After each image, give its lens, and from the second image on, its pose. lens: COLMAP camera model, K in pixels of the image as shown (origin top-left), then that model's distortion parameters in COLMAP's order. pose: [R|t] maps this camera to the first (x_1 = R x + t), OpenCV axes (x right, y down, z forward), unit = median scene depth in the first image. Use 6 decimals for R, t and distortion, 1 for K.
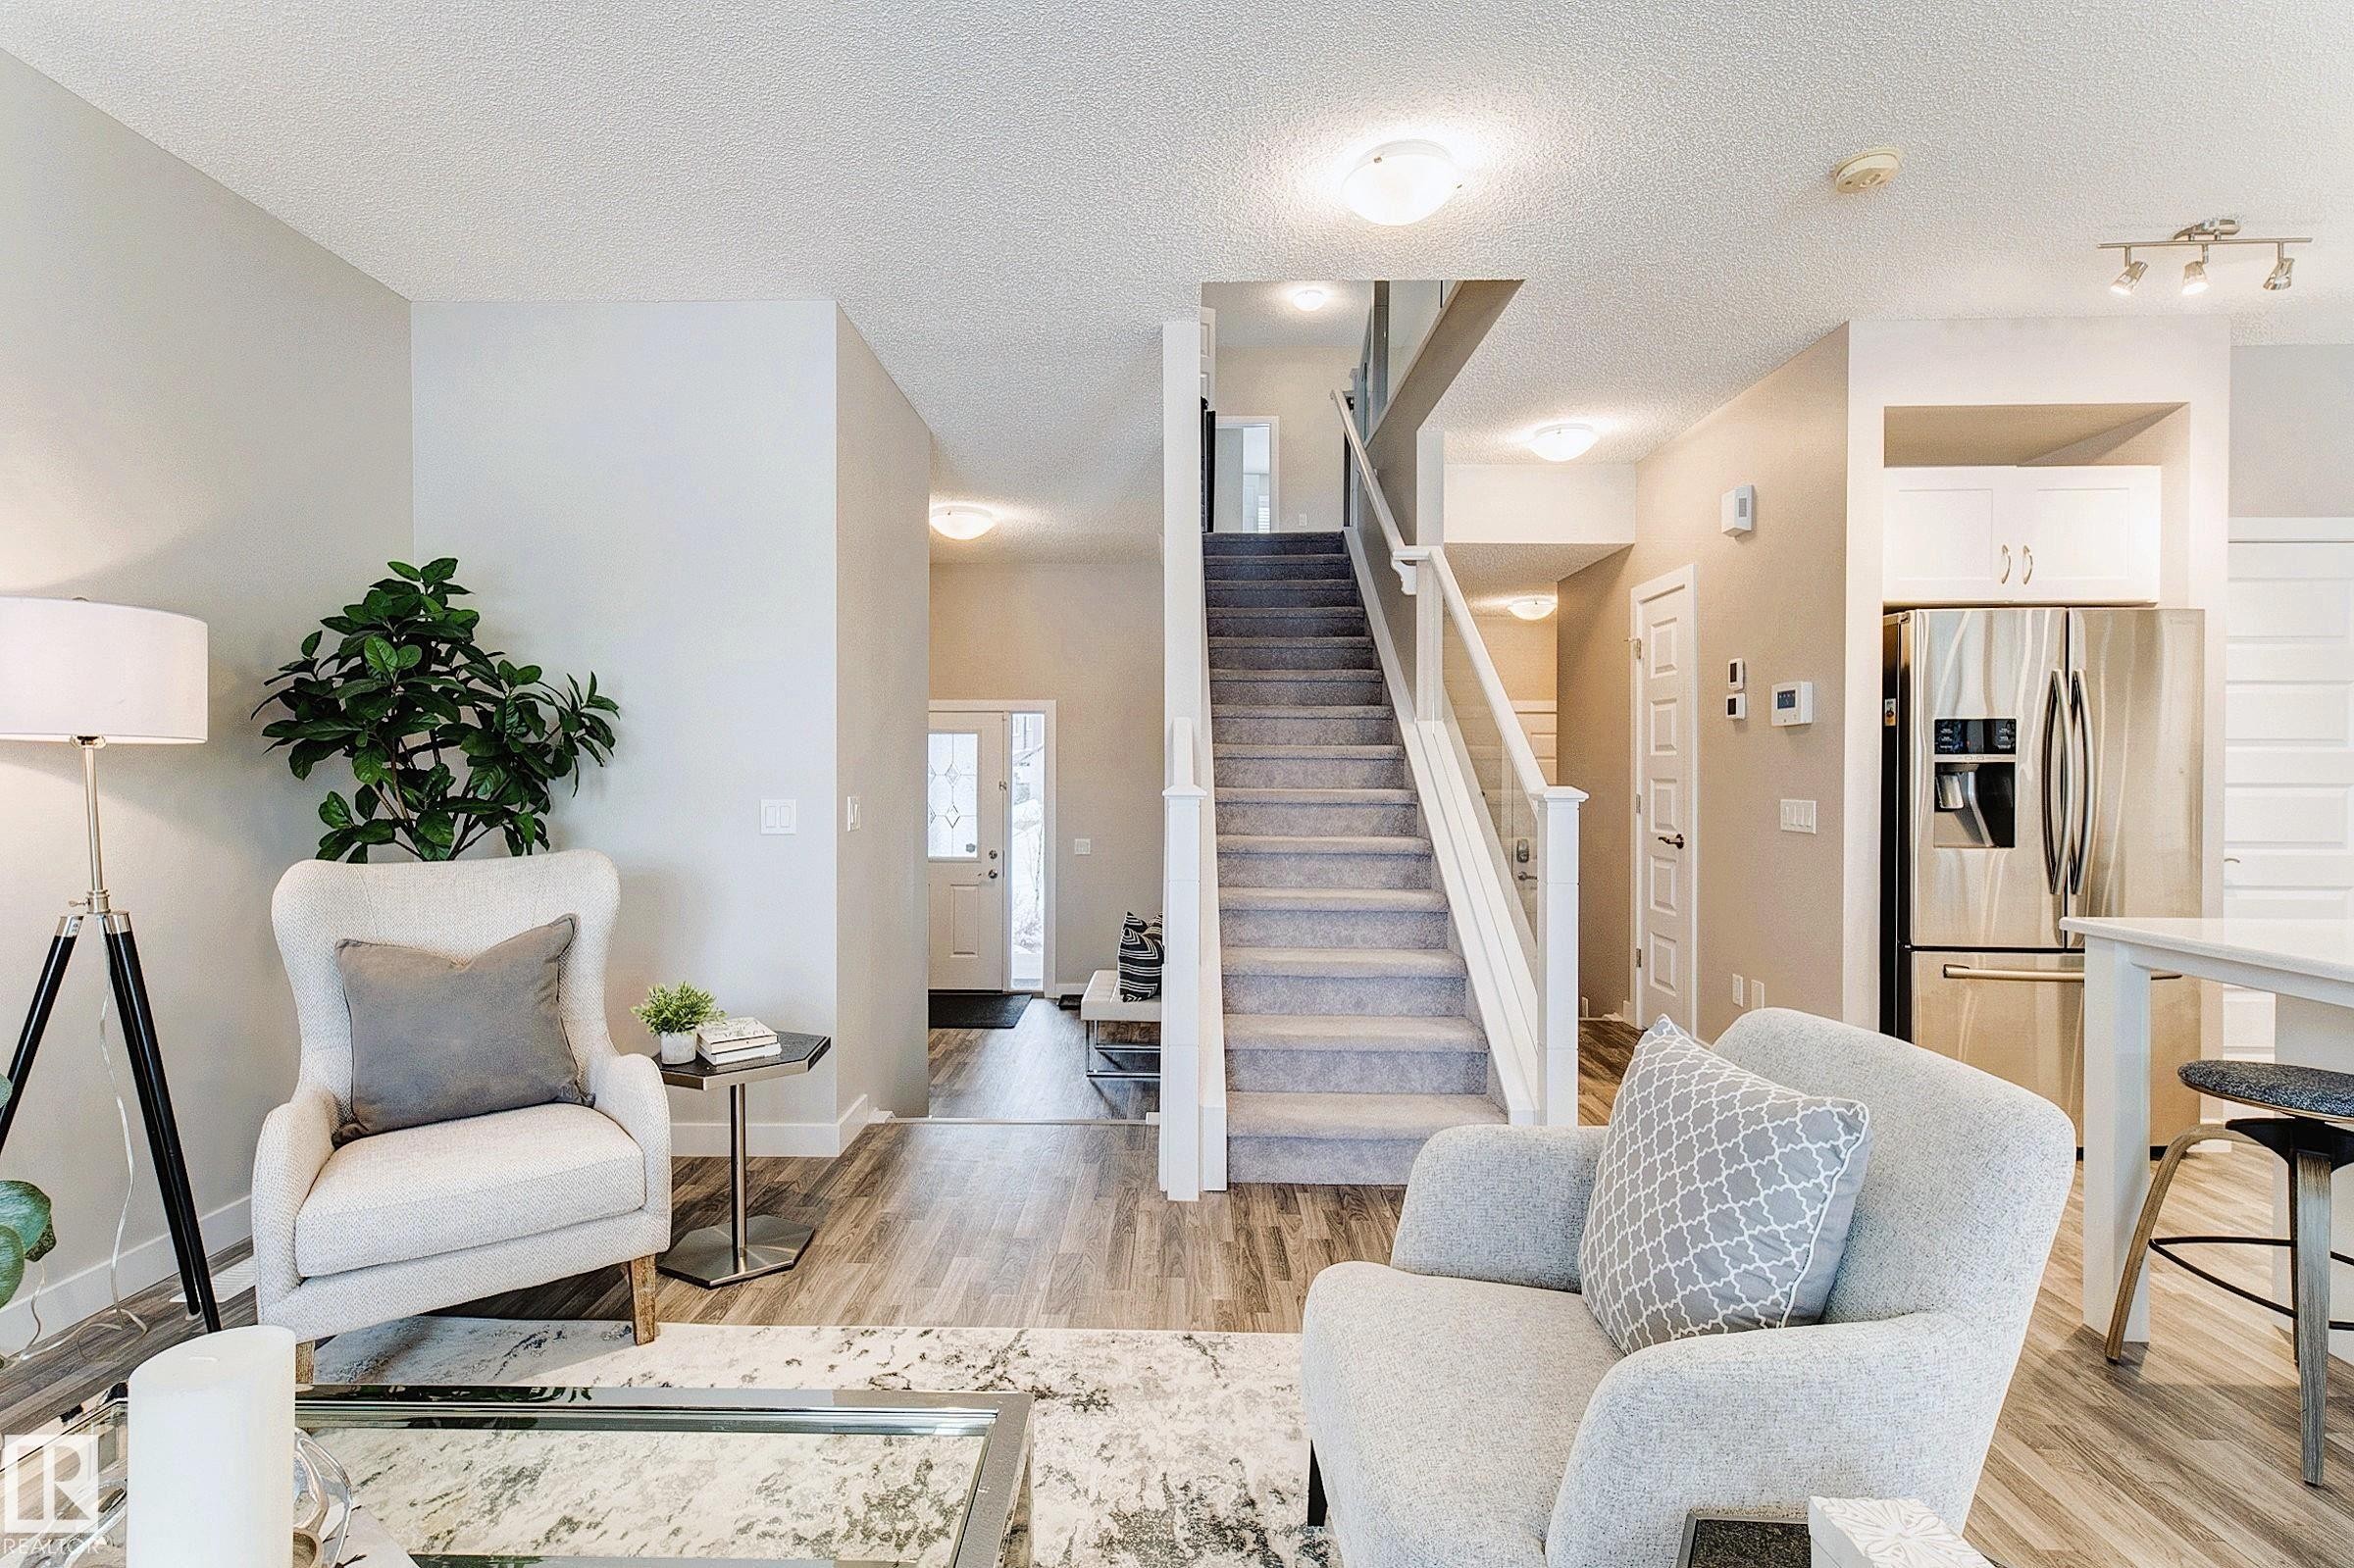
lens RADIAL K [[1048.7, 0, 1159.8], [0, 1048.7, 772.0], [0, 0, 1]] dist [0.000703, 0.002484]
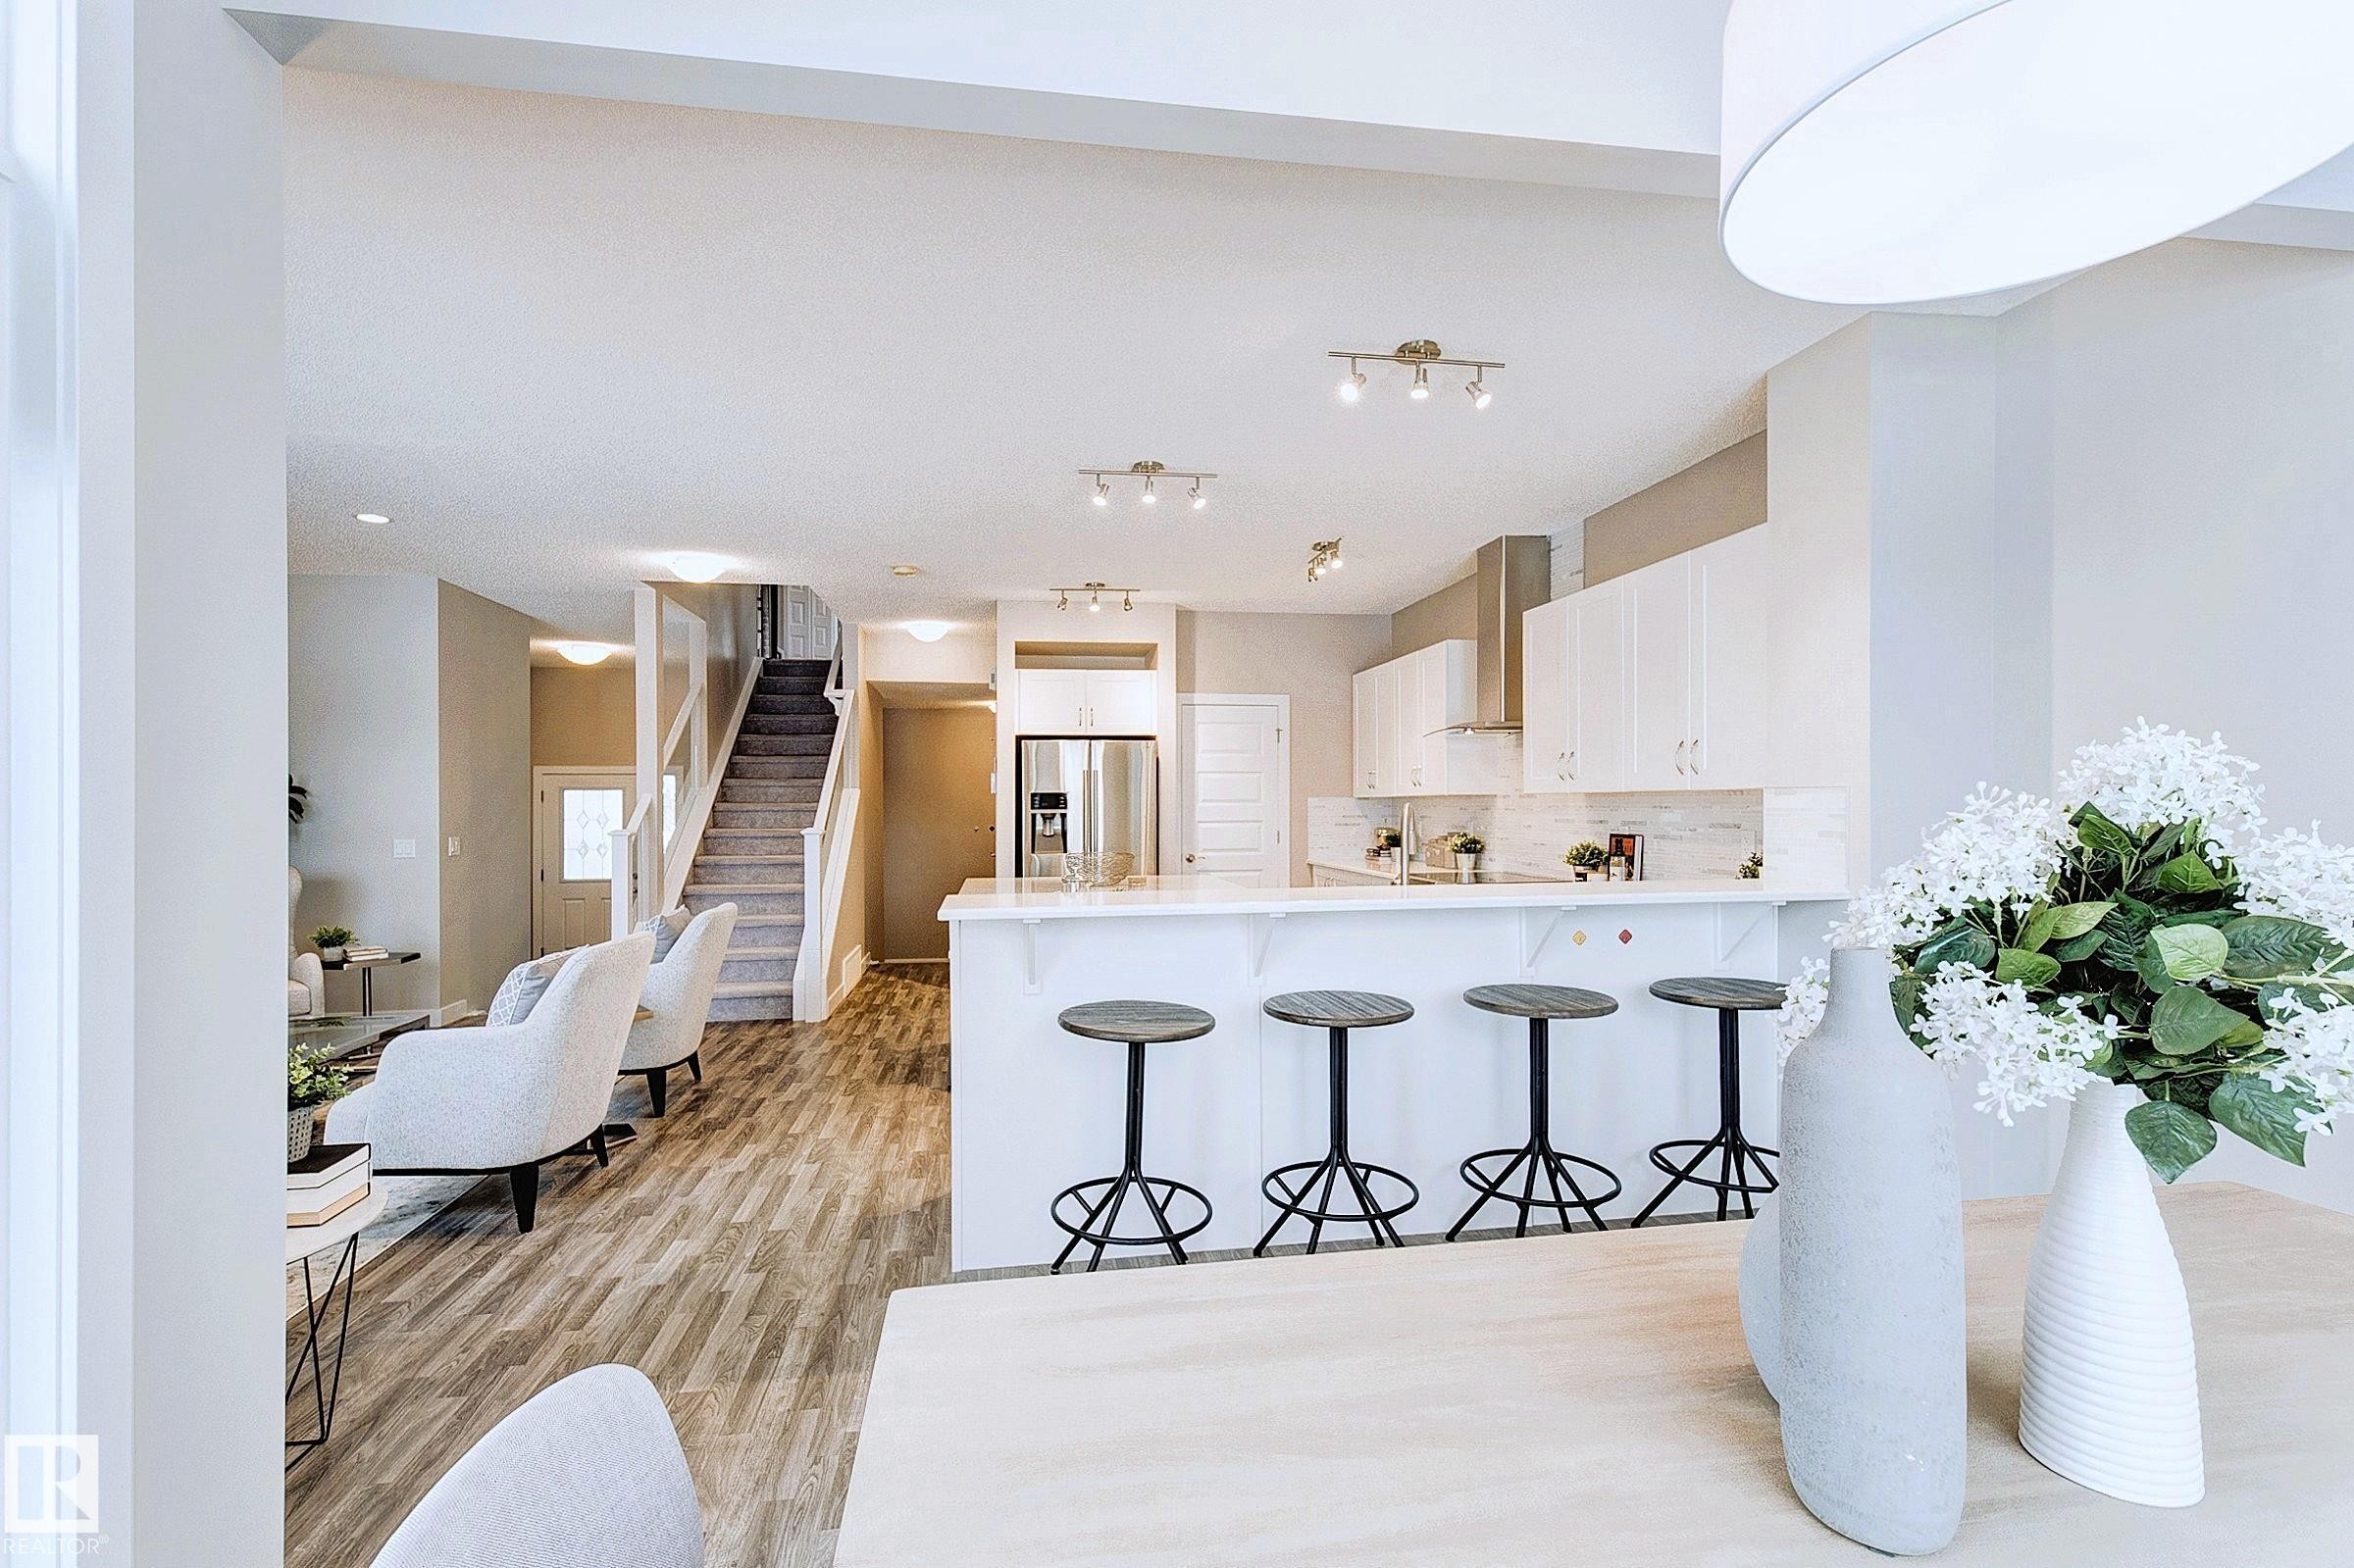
lens RADIAL K [[1048.7, 0, 1195.9], [0, 1048.7, 795.2], [0, 0, 1]] dist [0.000703, 0.002484]
pose [[0.980794, -0.003367, 0.195018, 0.644190], [0.006954, 0.999819, -0.017714, -0.005838], [-0.194923, 0.018730, 0.980640, -1.095210]]
